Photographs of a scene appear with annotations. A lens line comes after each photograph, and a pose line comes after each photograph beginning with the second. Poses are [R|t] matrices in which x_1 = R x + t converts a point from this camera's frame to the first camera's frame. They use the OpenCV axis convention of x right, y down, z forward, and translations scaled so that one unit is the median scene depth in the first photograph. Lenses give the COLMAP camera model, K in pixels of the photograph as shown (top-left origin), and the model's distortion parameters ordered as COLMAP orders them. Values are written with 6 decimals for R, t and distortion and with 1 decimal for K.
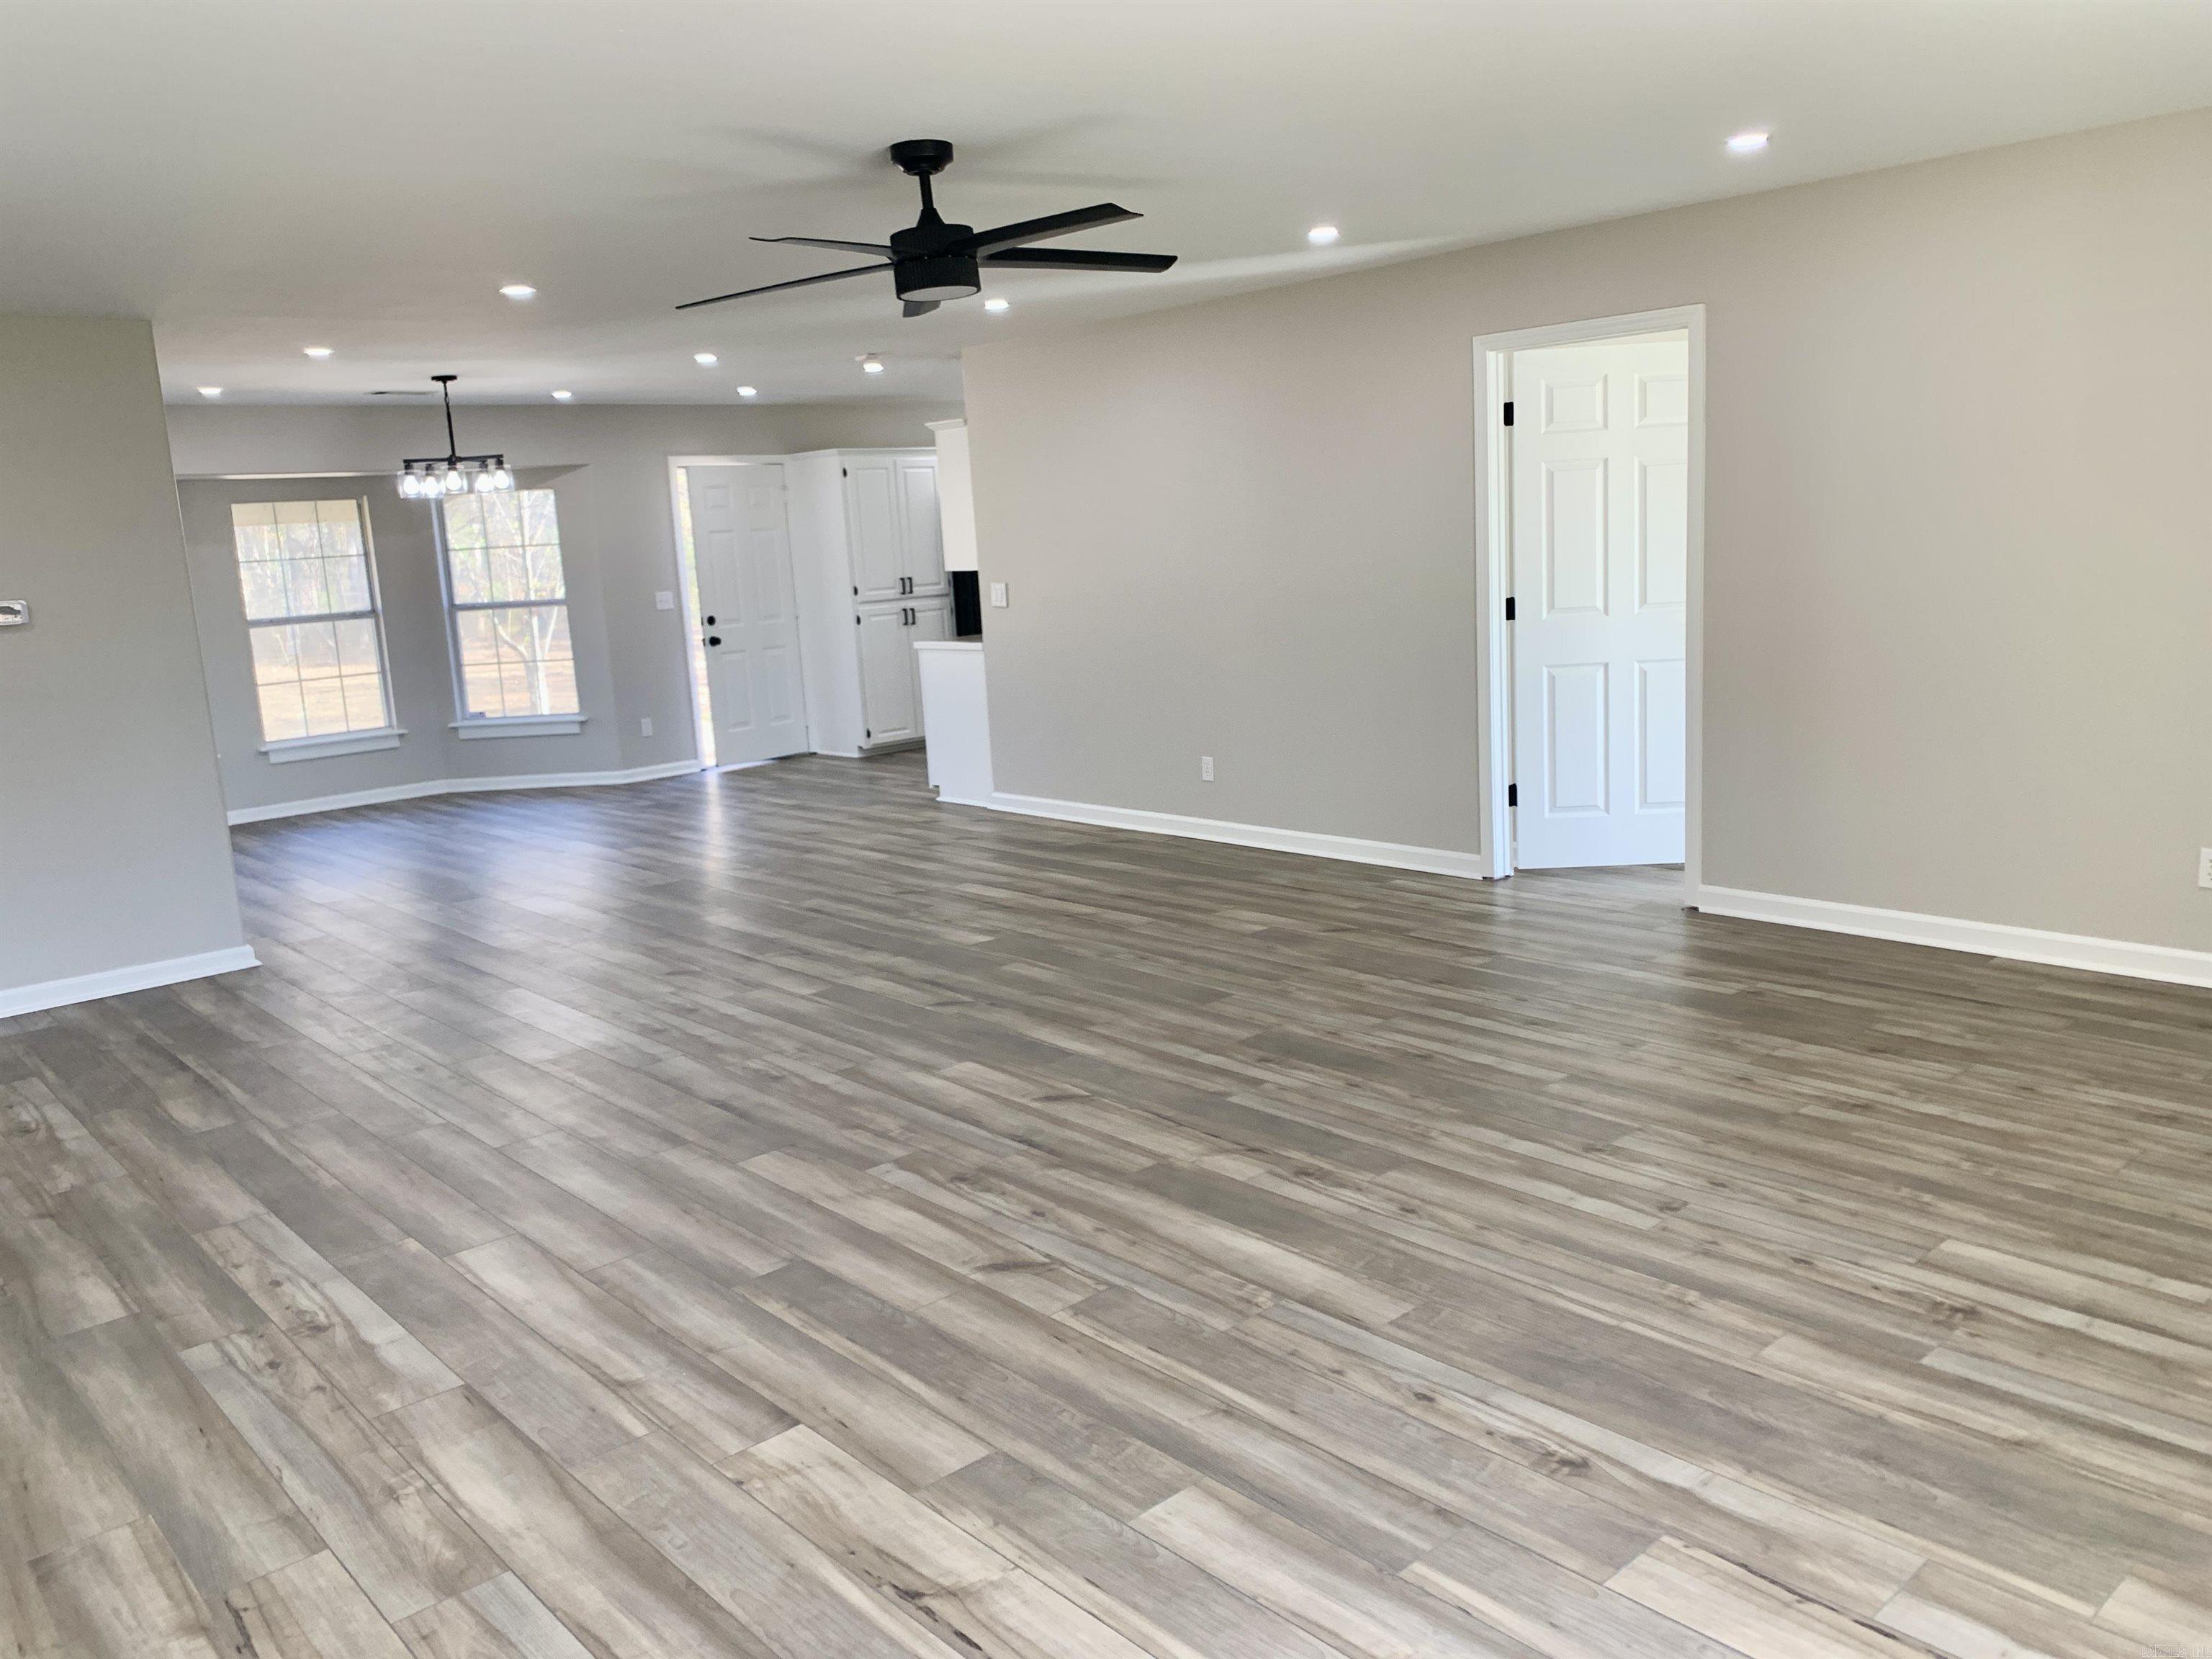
lens RADIAL K [[1686.3, 0, 1106.0], [0, 1686.3, 829.5], [0, 0, 1]] dist [0.048448, -0.063374]
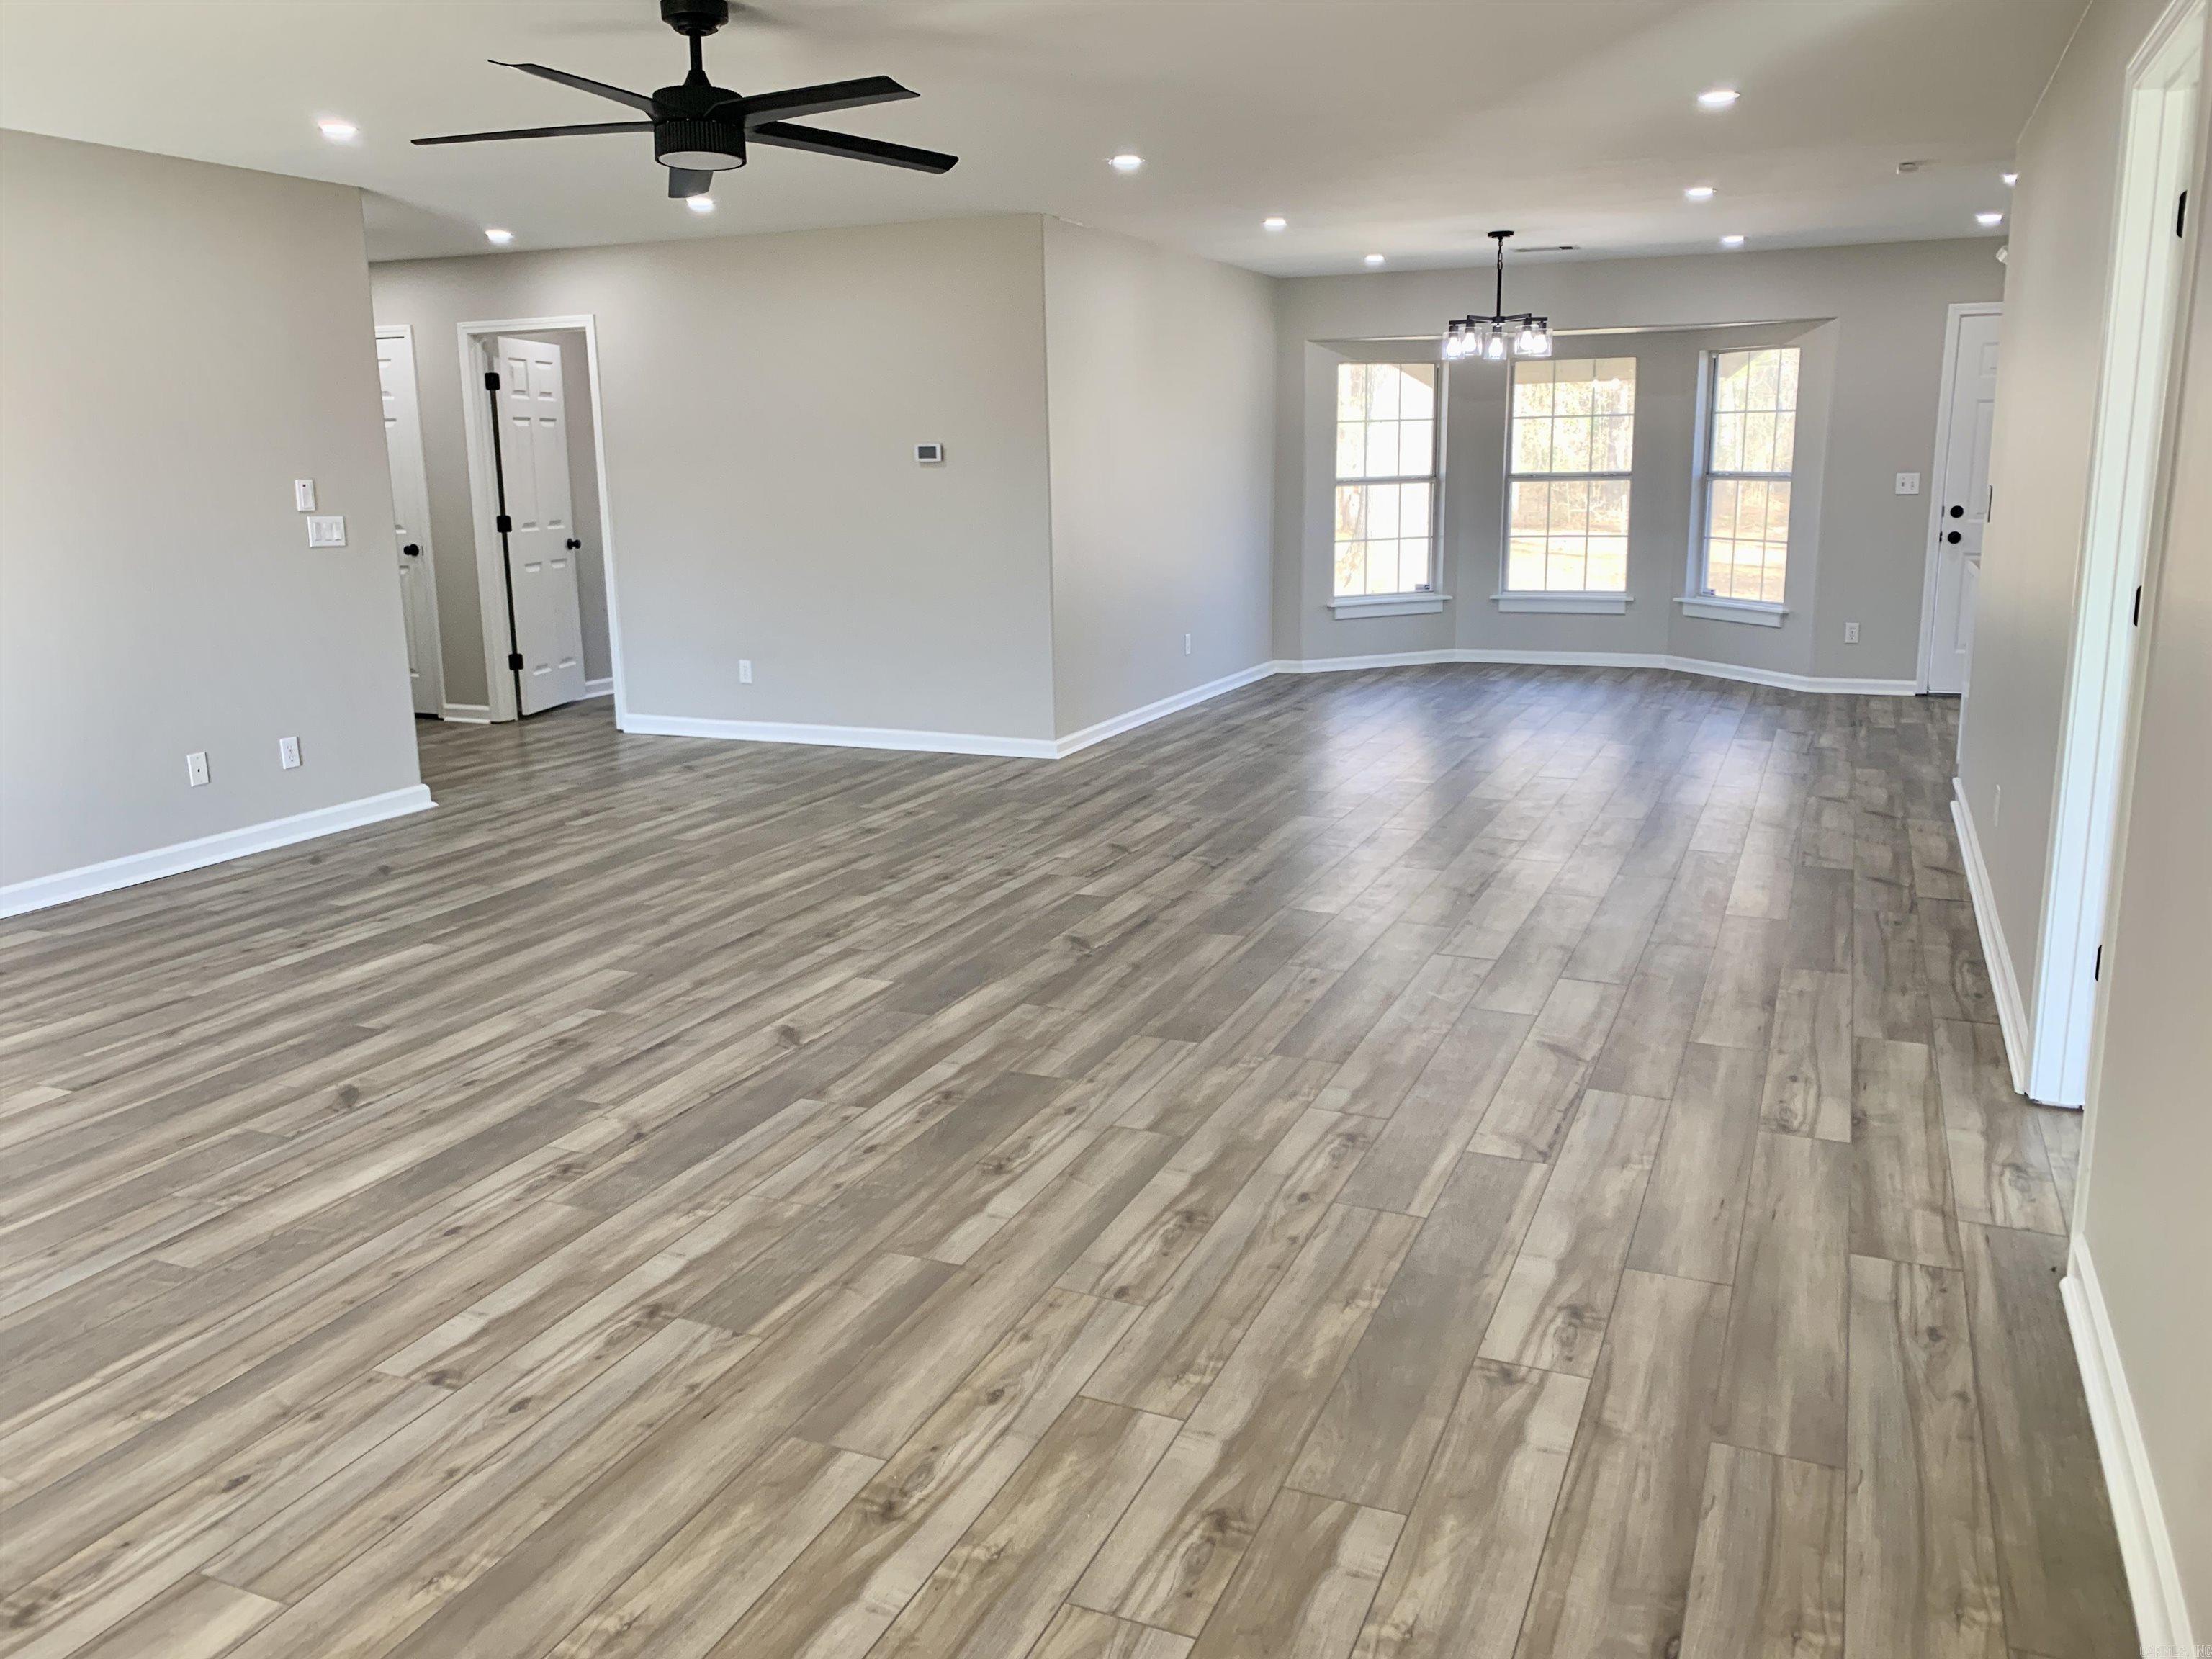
lens RADIAL K [[1686.3, 0, 1106.0], [0, 1686.3, 829.5], [0, 0, 1]] dist [0.048448, -0.063374]
pose [[0.414959, 0.250326, -0.874726, 0.845263], [-0.172774, 0.965593, 0.194369, -0.163726], [0.893285, 0.070474, 0.443932, 0.743258]]
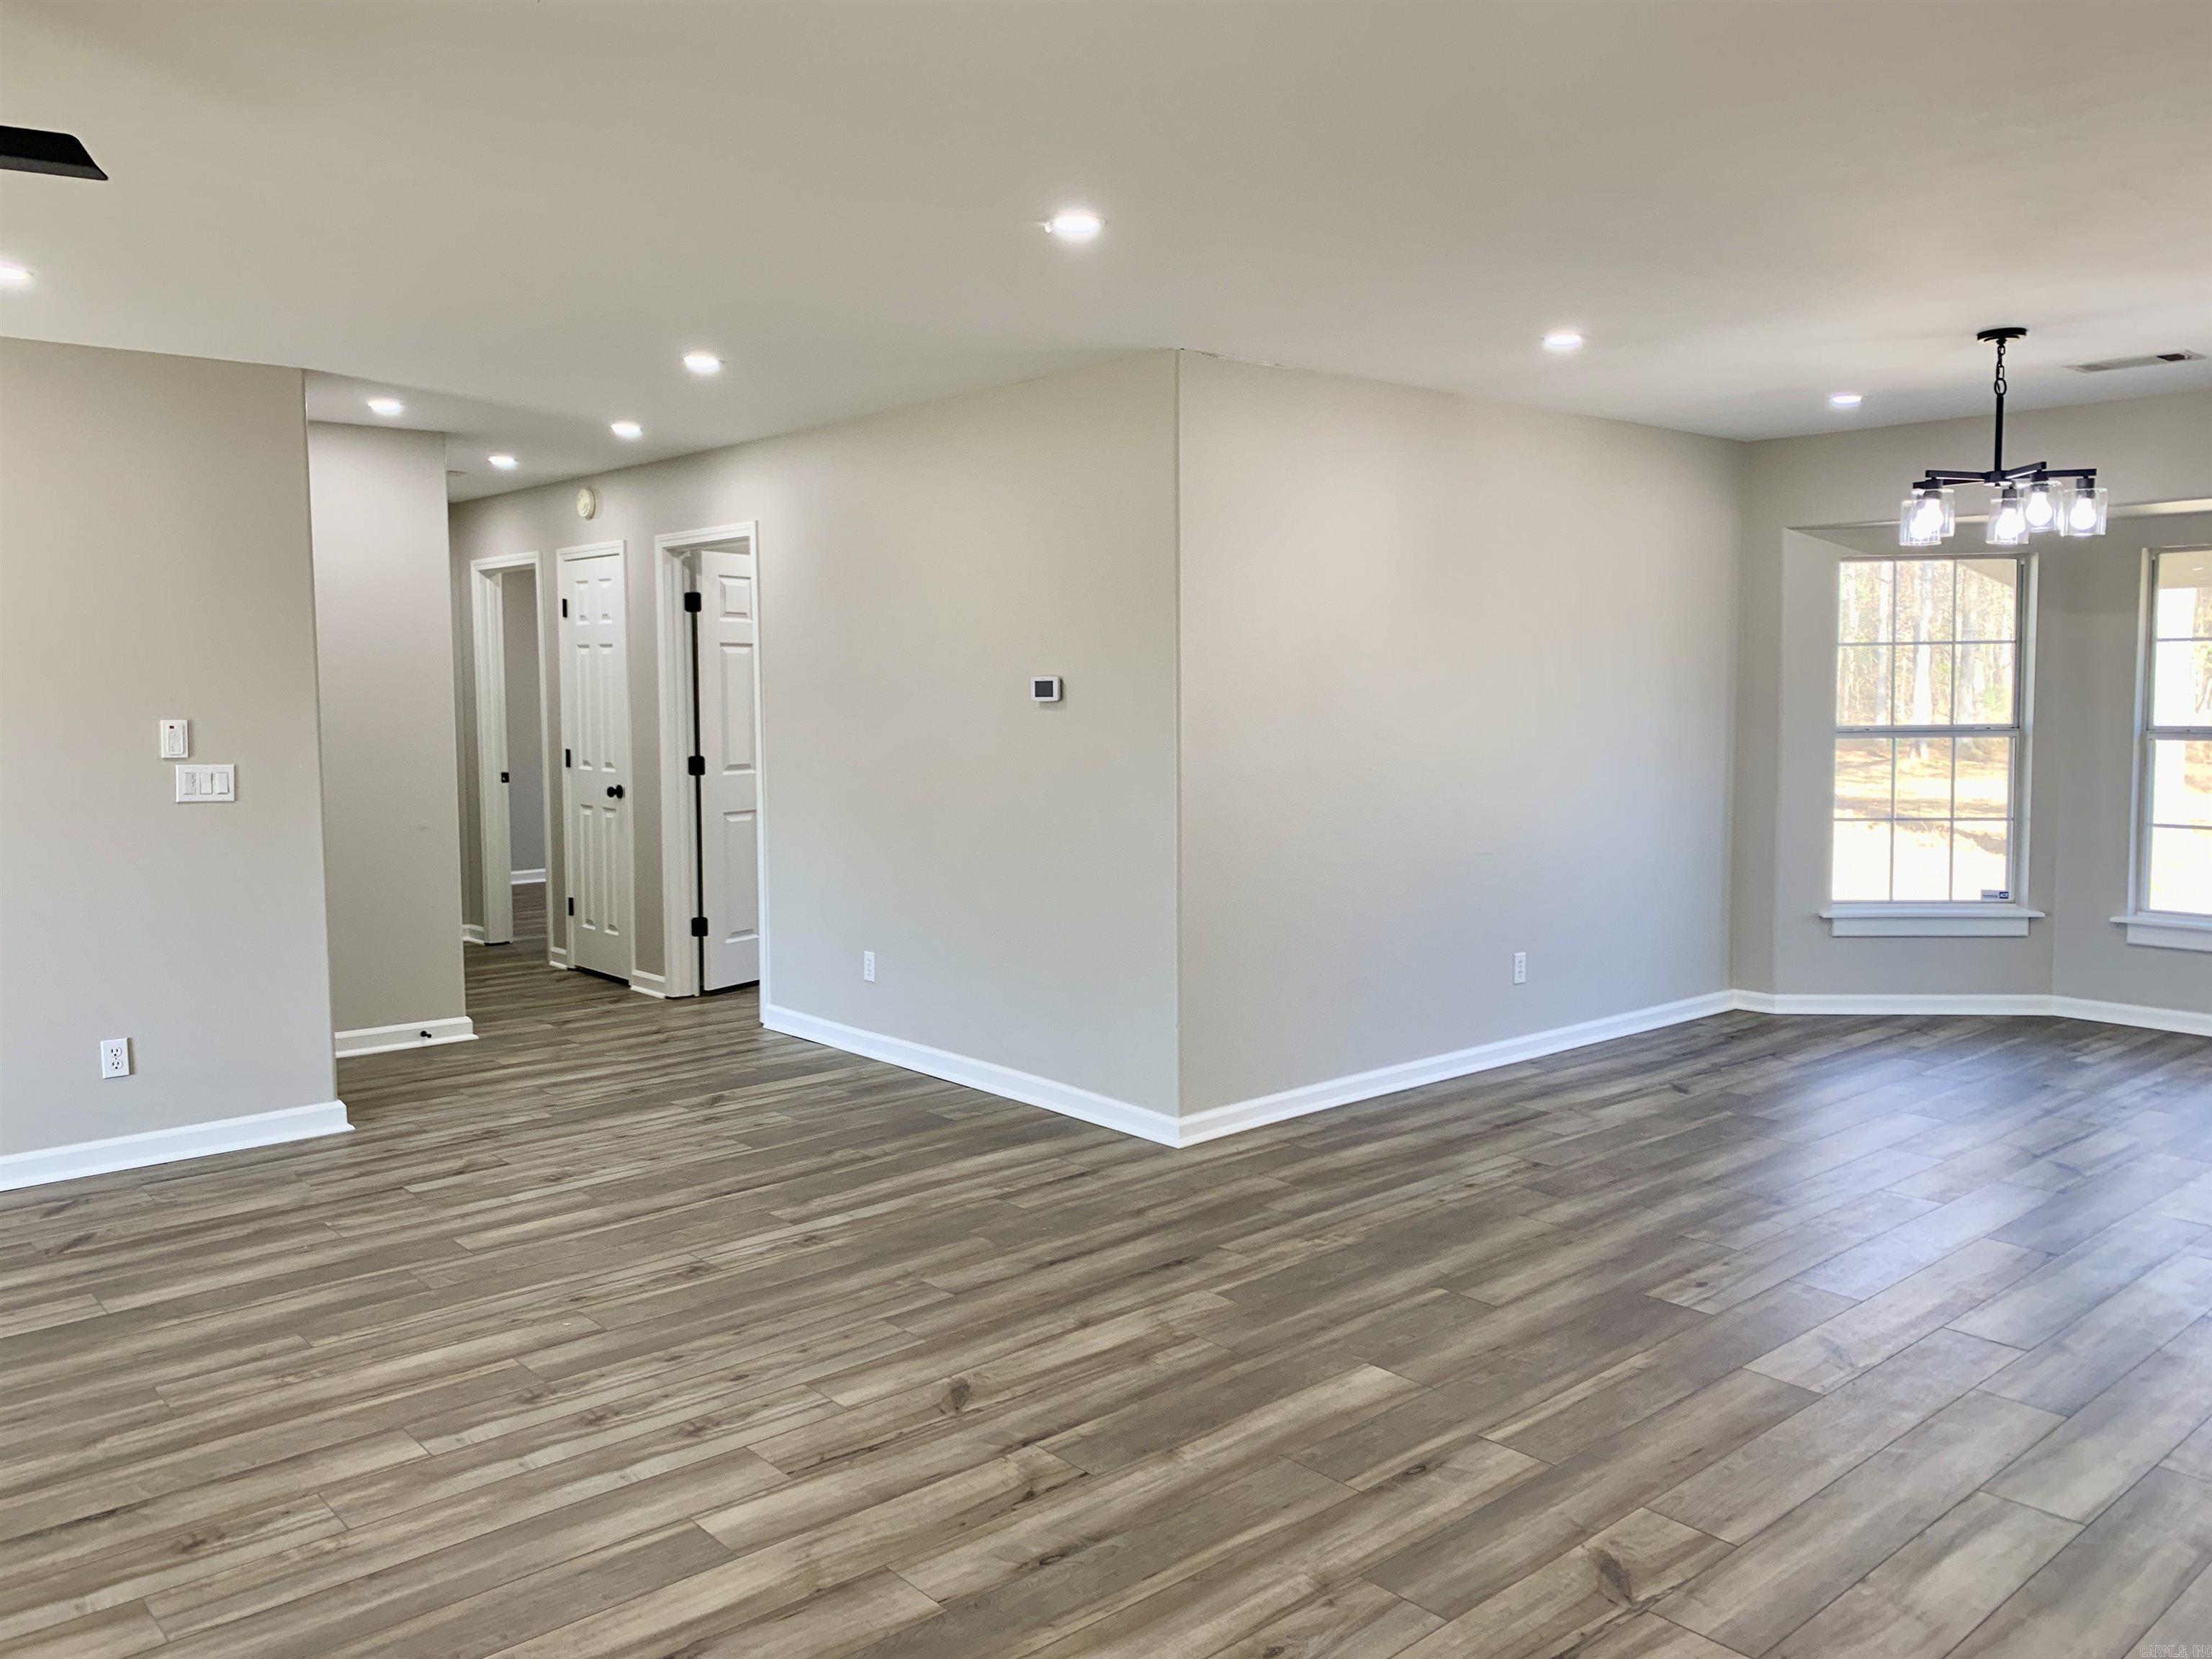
lens RADIAL K [[1686.3, 0, 1106.0], [0, 1686.3, 829.5], [0, 0, 1]] dist [0.048448, -0.063374]
pose [[-0.014357, 0.147702, -0.988928, 0.379126], [-0.171957, 0.973930, 0.147958, -0.258558], [0.985000, 0.172177, 0.011415, 1.371446]]
